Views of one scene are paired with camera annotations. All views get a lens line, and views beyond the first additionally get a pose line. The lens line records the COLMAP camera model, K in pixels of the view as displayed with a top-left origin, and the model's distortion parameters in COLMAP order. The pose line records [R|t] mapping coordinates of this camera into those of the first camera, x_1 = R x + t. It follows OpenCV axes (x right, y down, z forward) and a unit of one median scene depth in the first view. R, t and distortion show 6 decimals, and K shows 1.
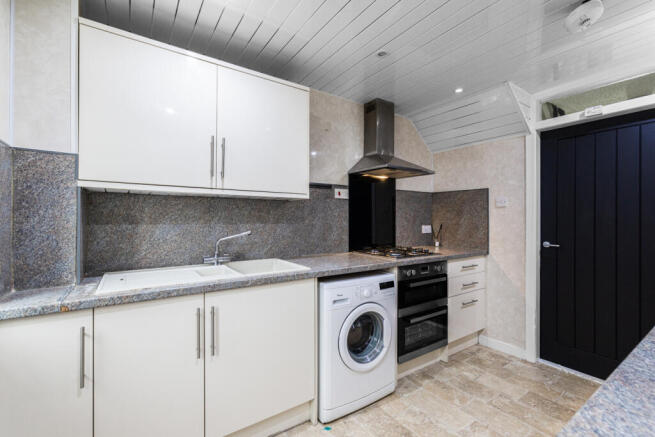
lens RADIAL K [[289.2, 0, 351.2], [0, 289.2, 219.2], [0, 0, 1]] dist [0.000379, 0.000338]
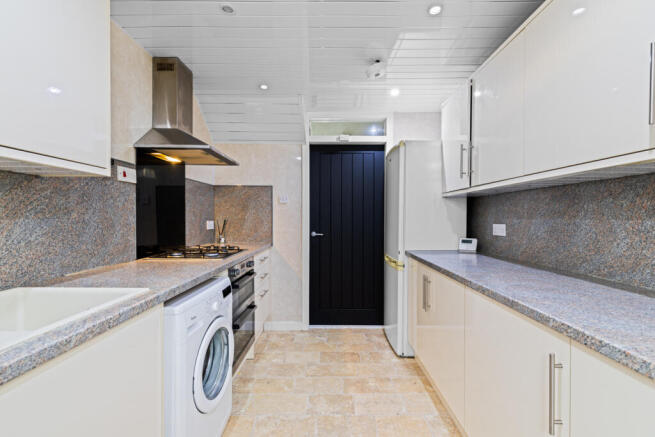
lens RADIAL K [[275.9, 0, 327.5], [0, 275.9, 218.5], [0, 0, 1]] dist [-0.000553, 0.000000]
pose [[0.599505, -0.008056, 0.800331, -0.262072], [0.004014, 0.999967, 0.007059, 0.011321], [-0.800361, -0.001019, 0.599517, 0.227834]]
